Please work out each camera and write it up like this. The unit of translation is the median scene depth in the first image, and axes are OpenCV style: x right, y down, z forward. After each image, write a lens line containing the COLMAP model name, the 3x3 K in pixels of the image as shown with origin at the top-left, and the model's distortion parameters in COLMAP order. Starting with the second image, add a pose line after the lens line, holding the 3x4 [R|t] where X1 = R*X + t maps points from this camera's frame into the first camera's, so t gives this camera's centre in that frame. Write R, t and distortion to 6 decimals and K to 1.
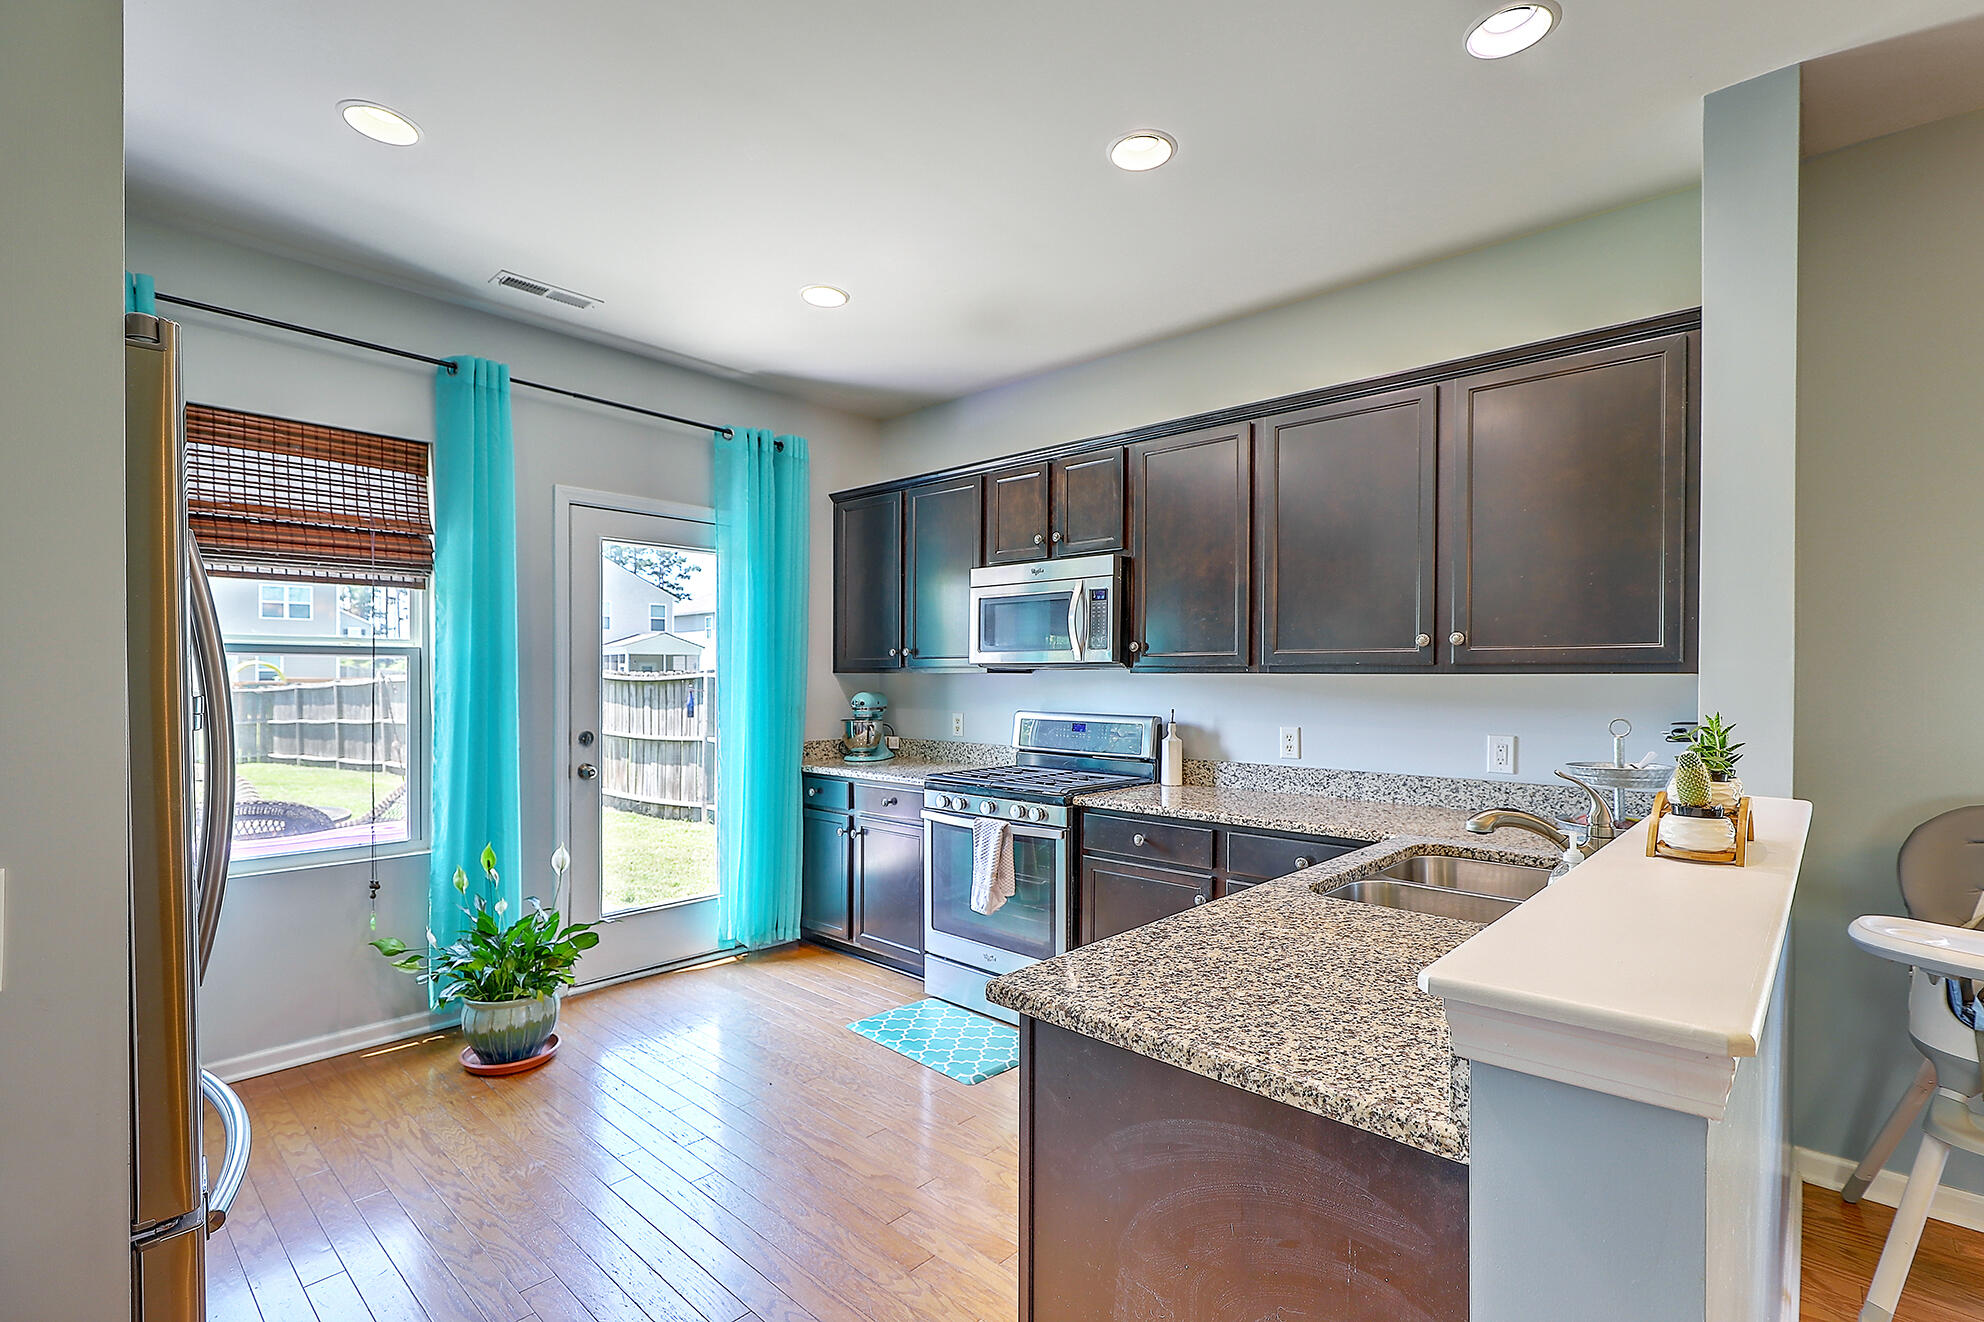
lens RADIAL K [[905.5, 0, 1009.0], [0, 905.5, 669.4], [0, 0, 1]] dist [-0.000022, 0.000246]
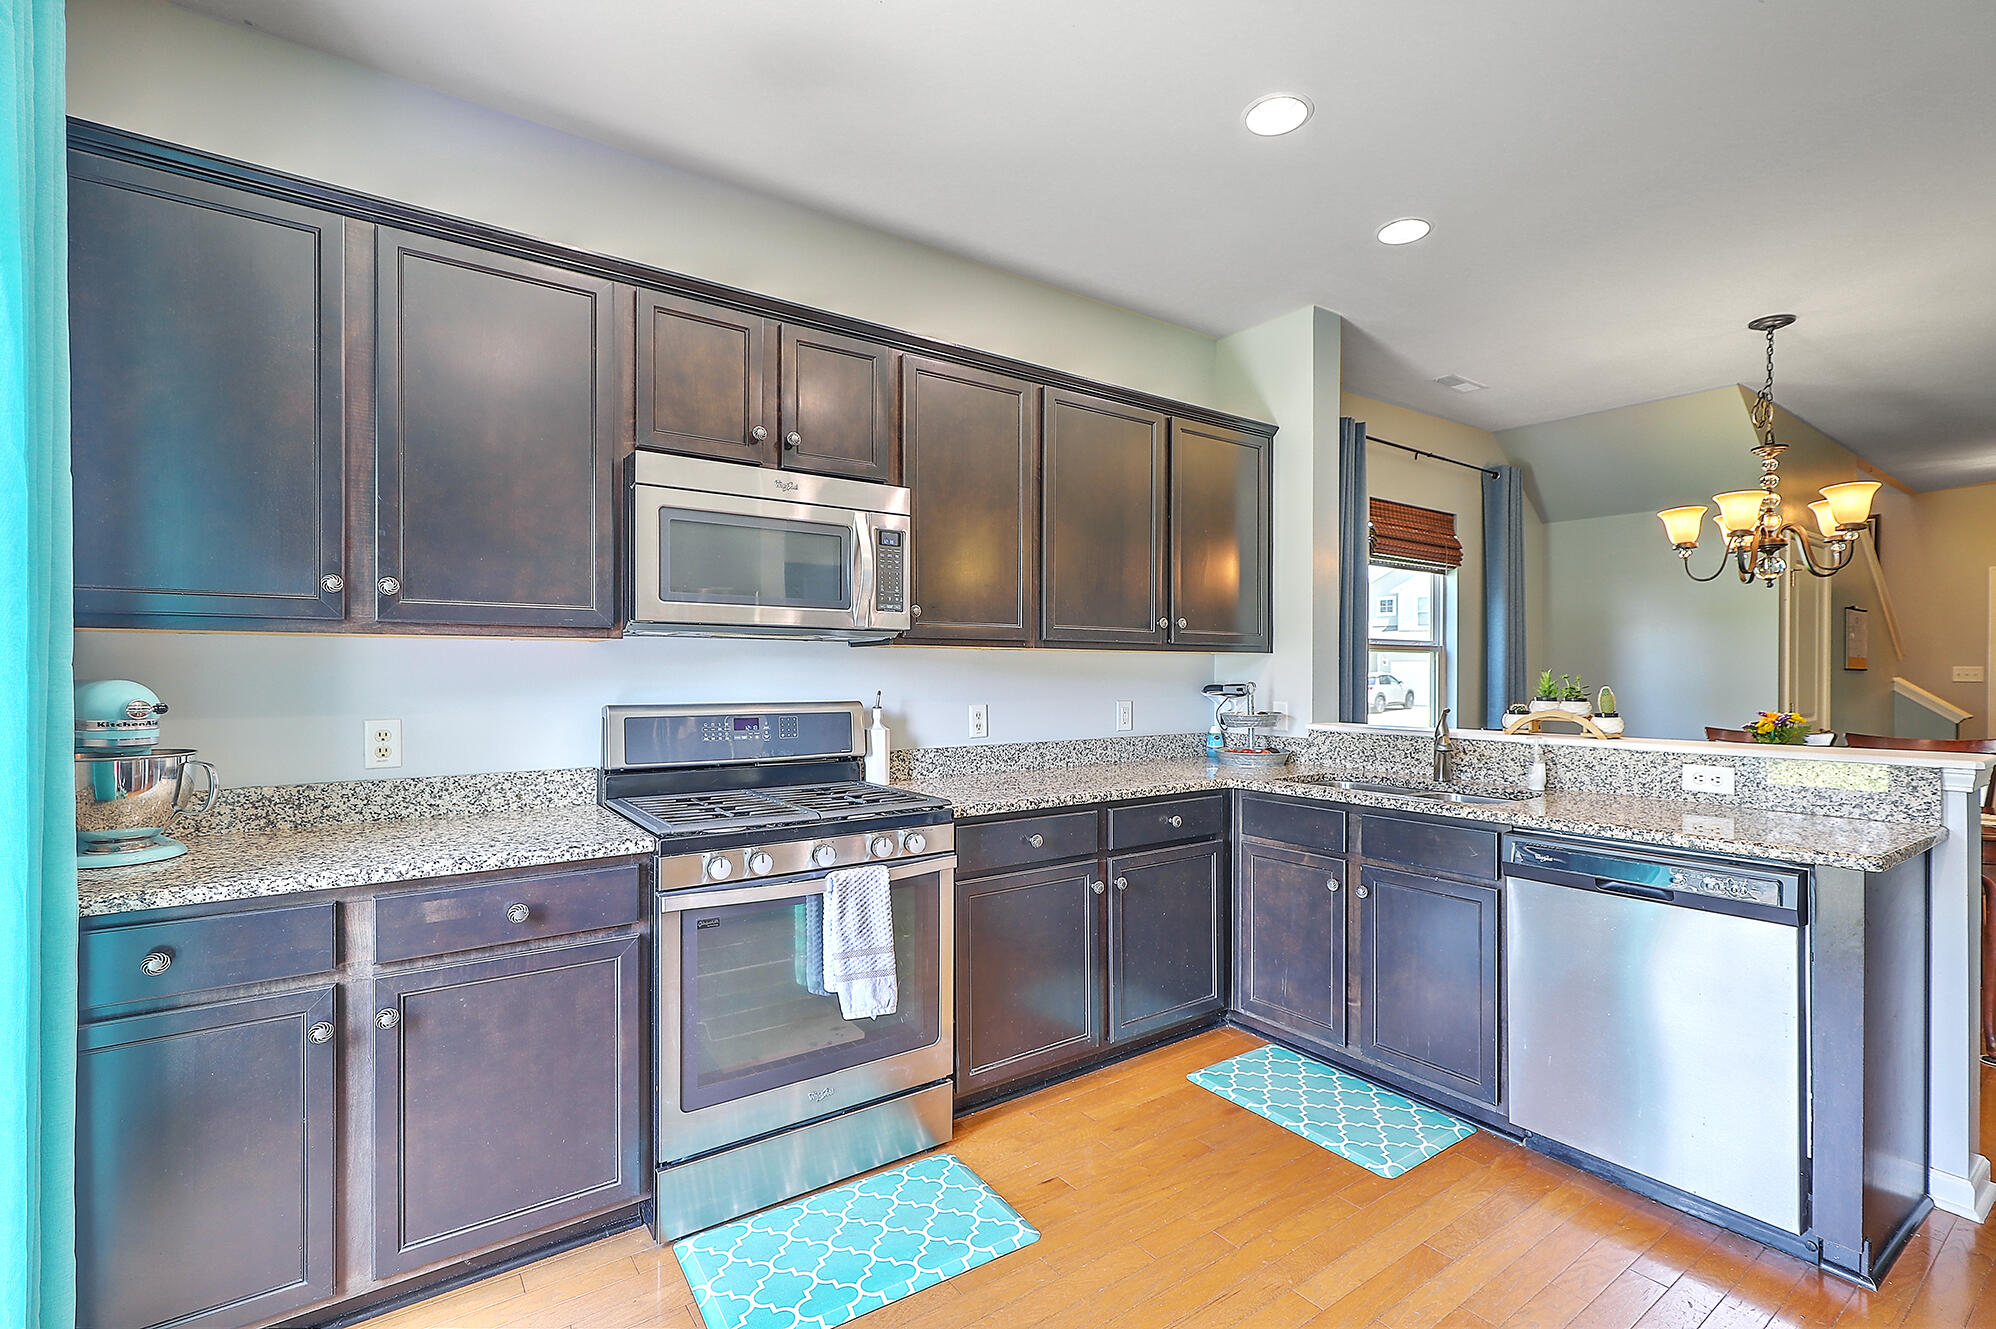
lens RADIAL K [[916.8, 0, 1042.8], [0, 916.8, 668.0], [0, 0, 1]] dist [-0.003758, -0.000558]
pose [[0.186922, -0.002489, 0.982372, -0.607802], [-0.011589, 0.999922, 0.004739, 0.019083], [-0.982306, -0.012270, 0.186879, 0.727884]]
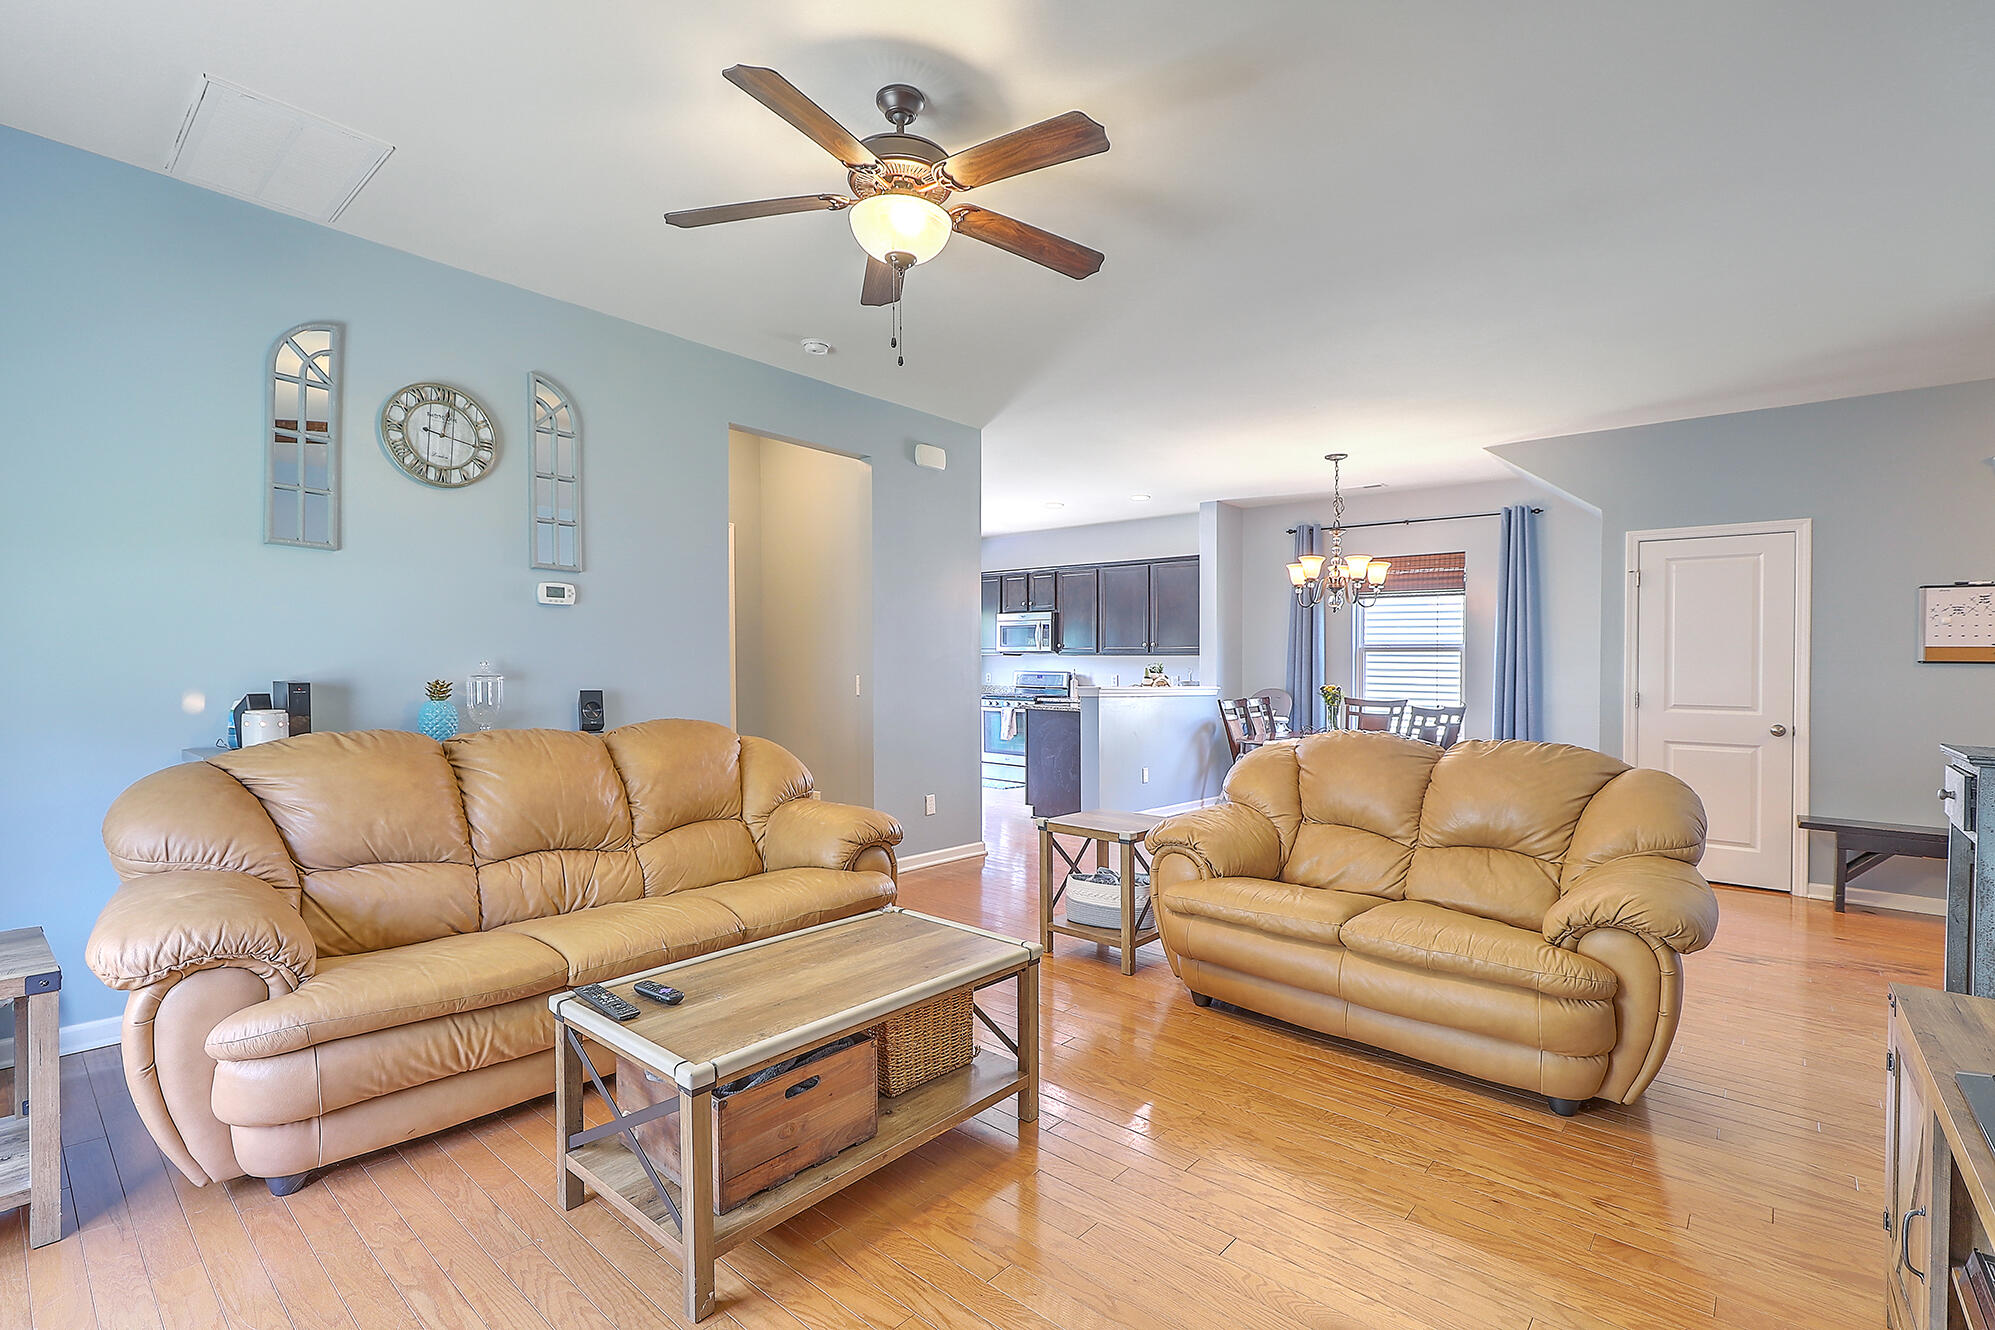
lens RADIAL K [[910.5, 0, 1014.6], [0, 910.5, 673.5], [0, 0, 1]] dist [-0.000022, 0.000246]
pose [[0.998952, -0.004195, 0.045567, -0.116730], [0.003076, 0.999693, 0.024601, -0.007925], [-0.045656, -0.024435, 0.998658, -1.681183]]
